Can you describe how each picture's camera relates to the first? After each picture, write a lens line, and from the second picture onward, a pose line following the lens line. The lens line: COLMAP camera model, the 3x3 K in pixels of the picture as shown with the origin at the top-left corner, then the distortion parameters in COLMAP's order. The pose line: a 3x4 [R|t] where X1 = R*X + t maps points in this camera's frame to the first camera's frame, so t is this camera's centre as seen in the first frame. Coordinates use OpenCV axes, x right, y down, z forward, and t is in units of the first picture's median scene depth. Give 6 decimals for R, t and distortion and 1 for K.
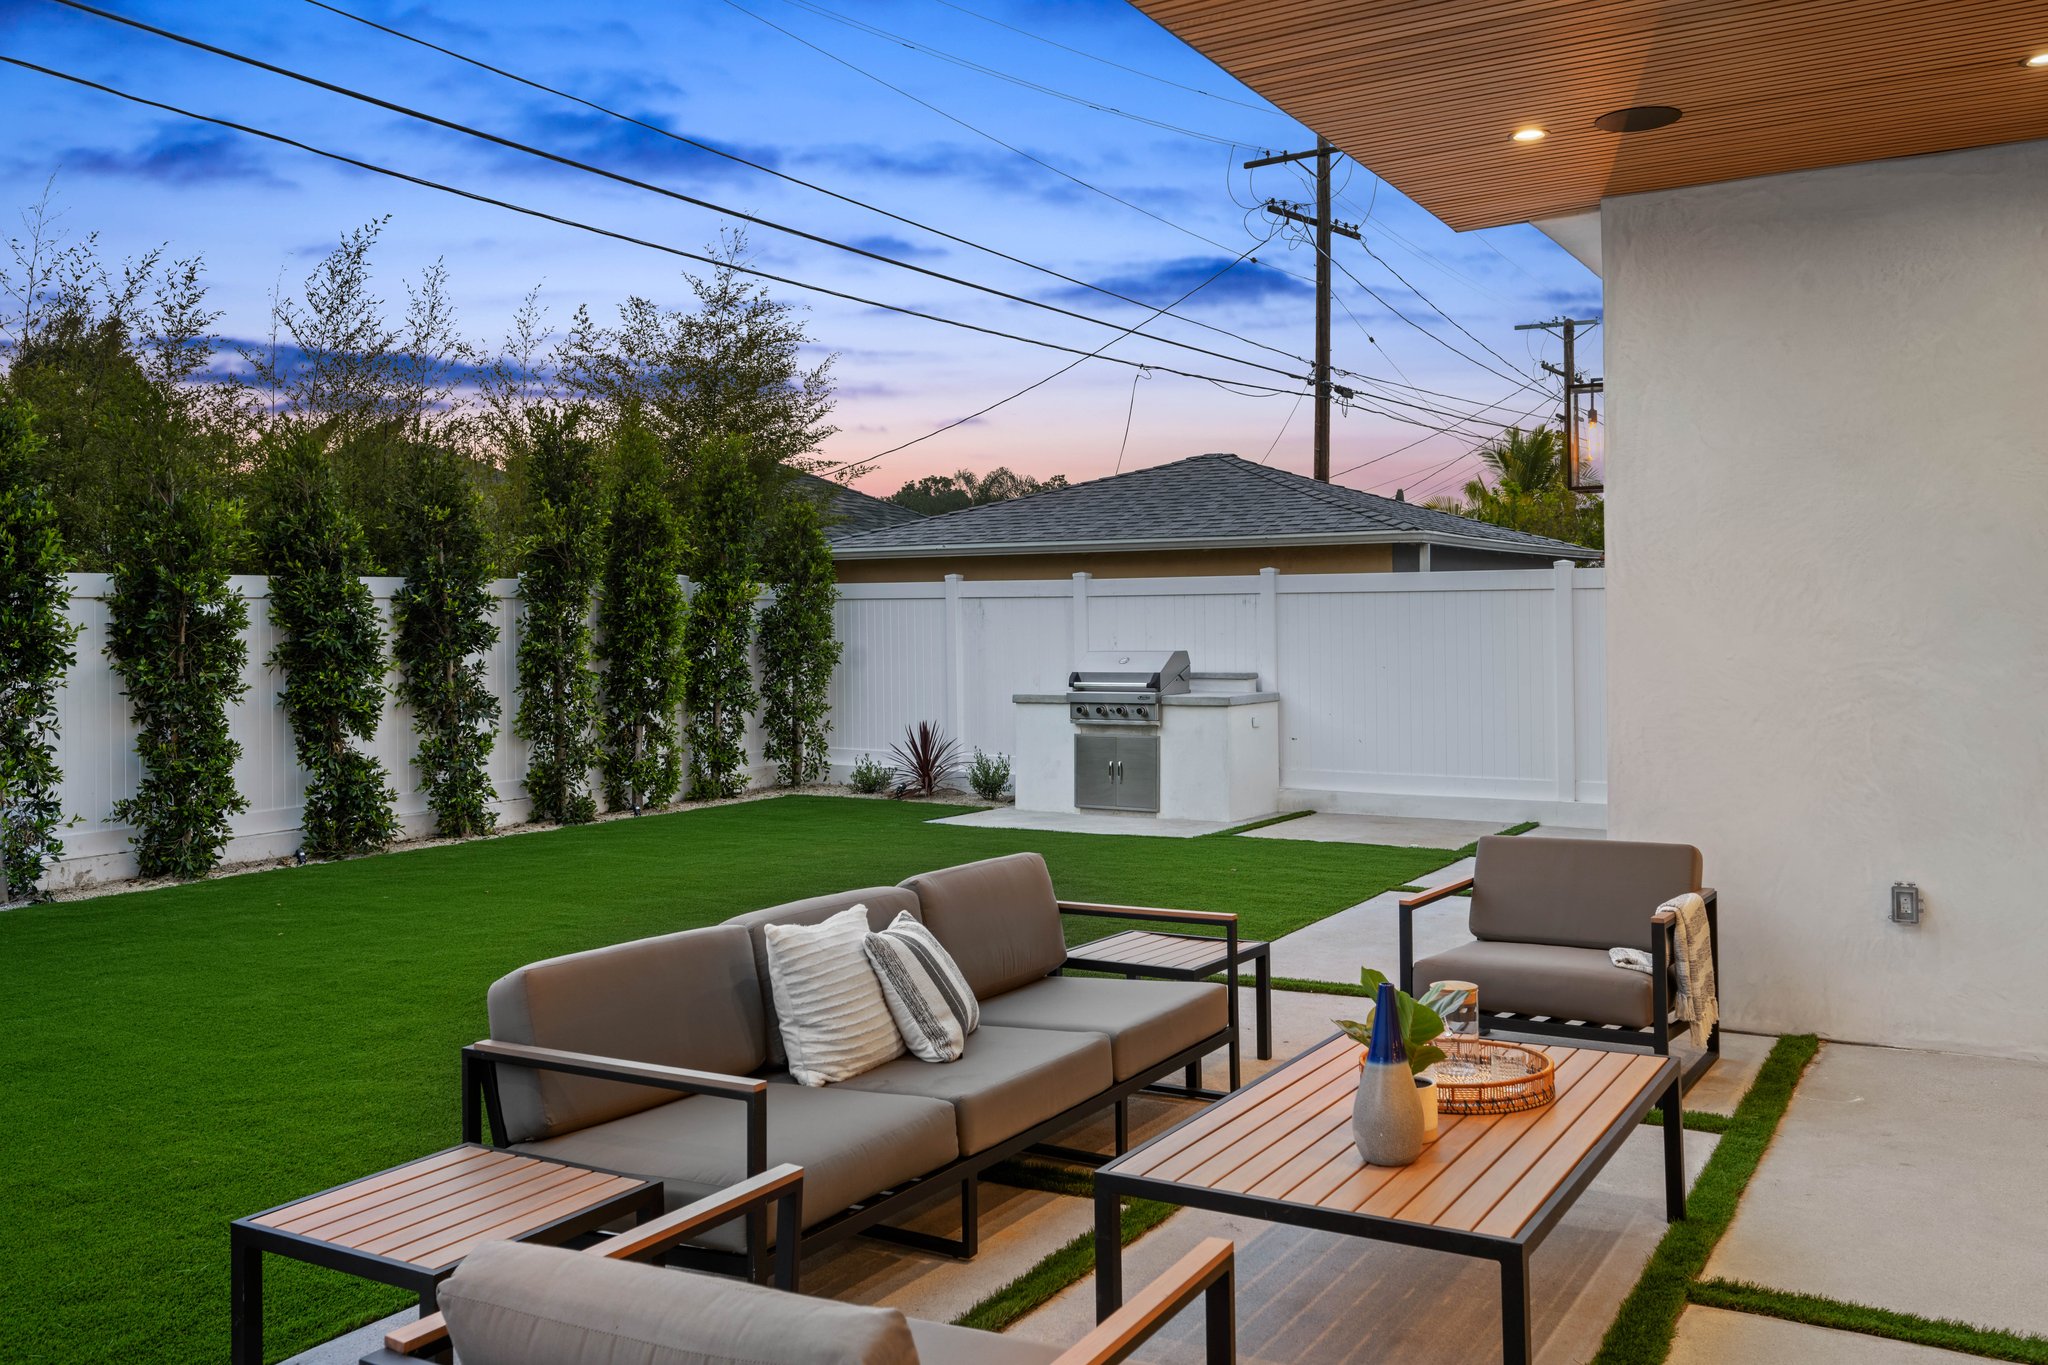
lens RADIAL K [[1726.1, 0, 1020.8], [0, 1726.1, 625.4], [0, 0, 1]] dist [-0.002274, 0.002353]
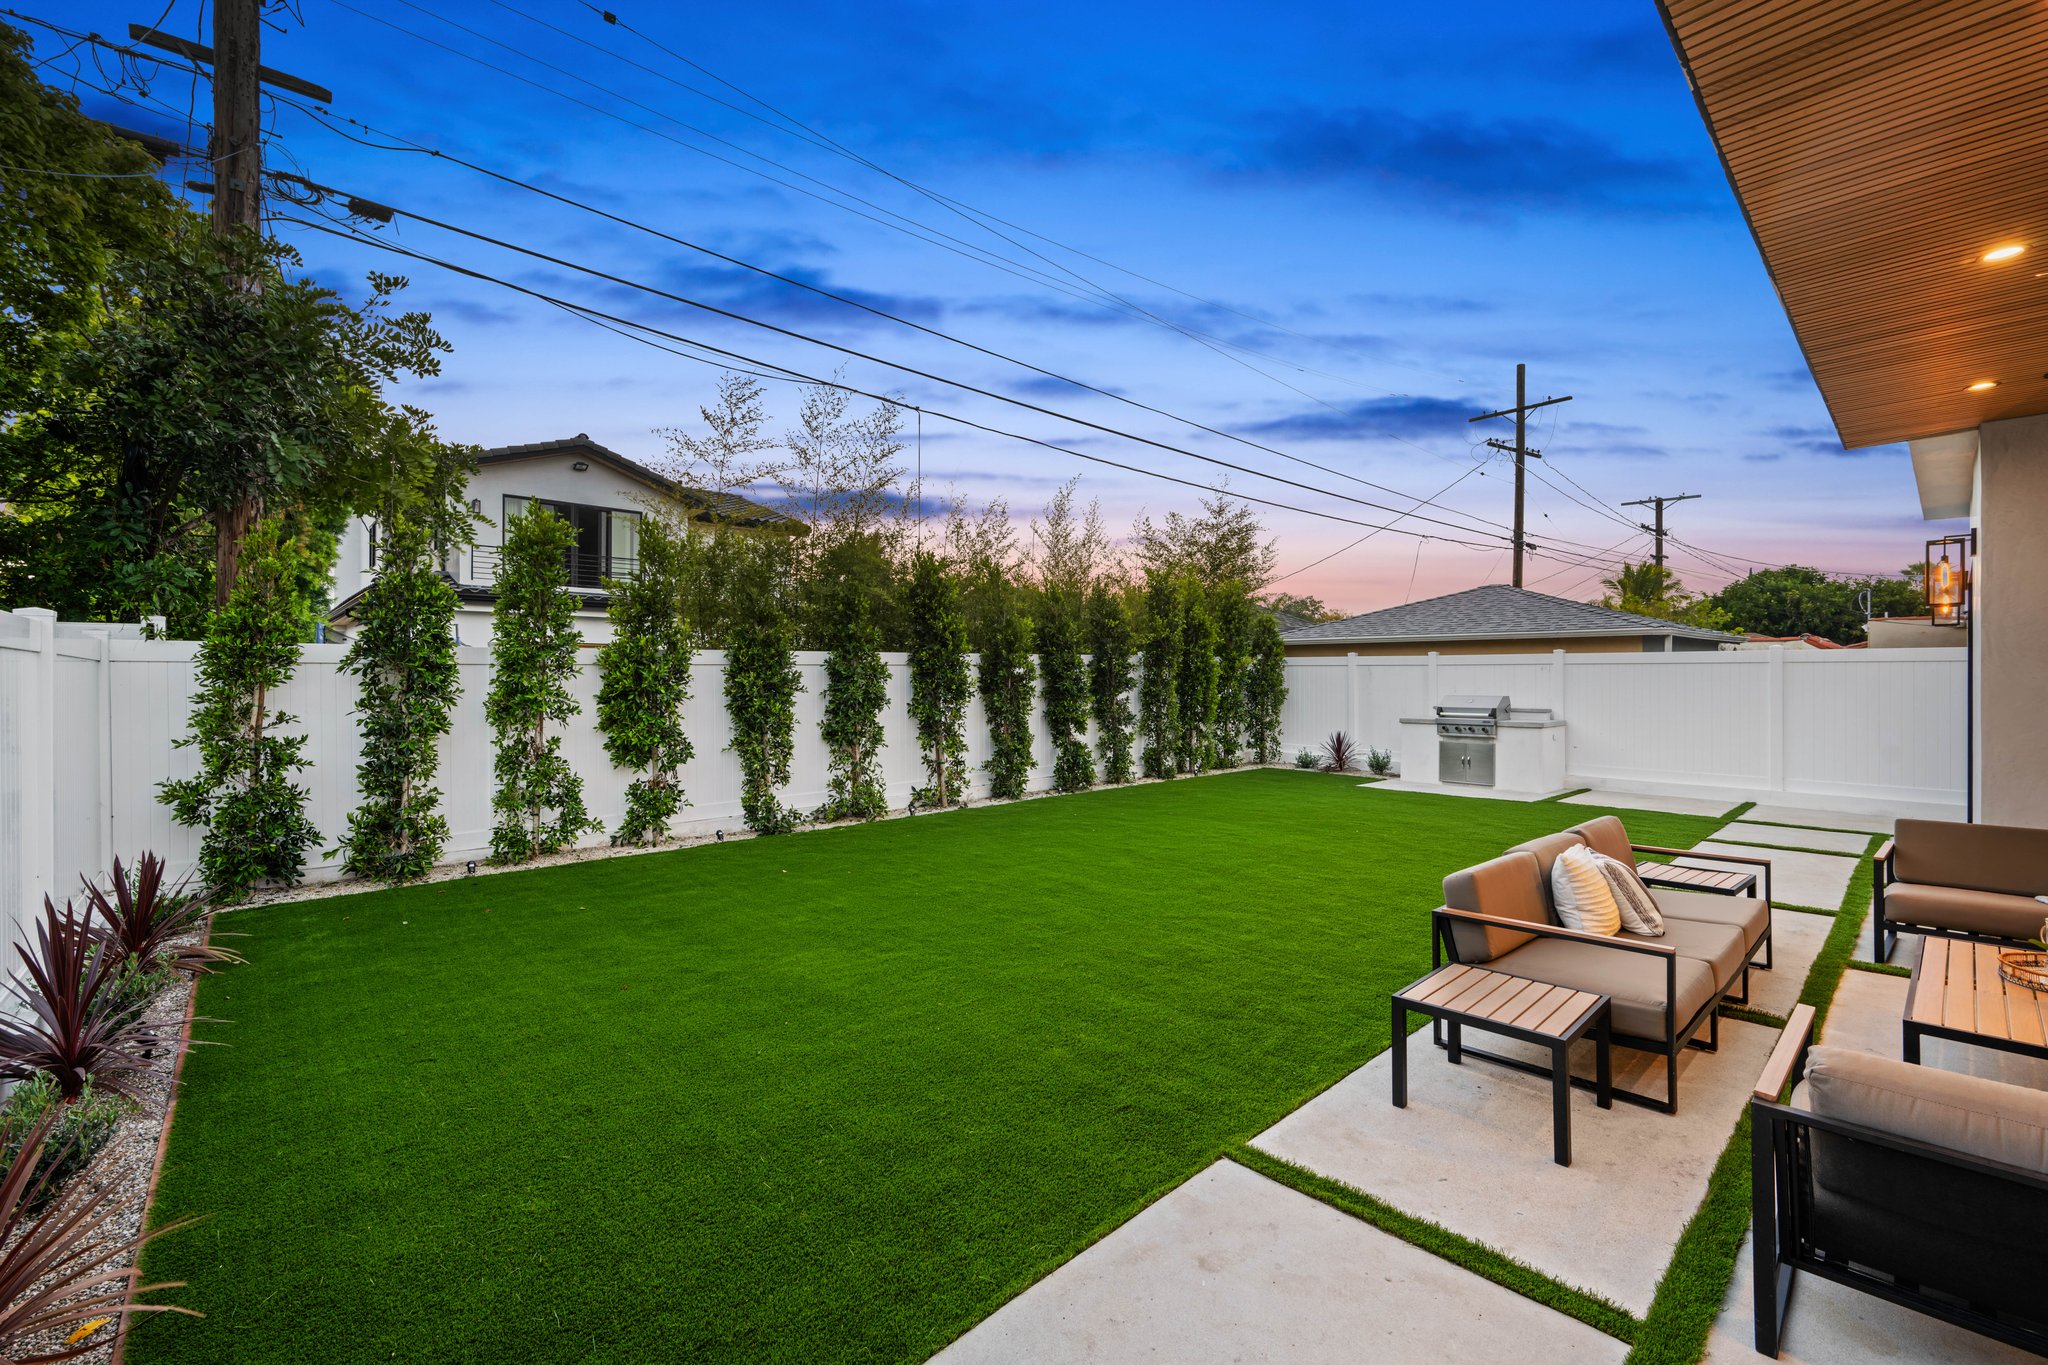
lens RADIAL K [[883.1, 0, 1024.0], [0, 883.1, 682.5], [0, 0, 1]] dist [0.000369, 0.000123]
pose [[0.956542, 0.009983, -0.291425, -0.121060], [-0.007734, 0.999931, 0.008871, -0.003544], [0.291493, -0.006232, 0.956553, -0.018007]]
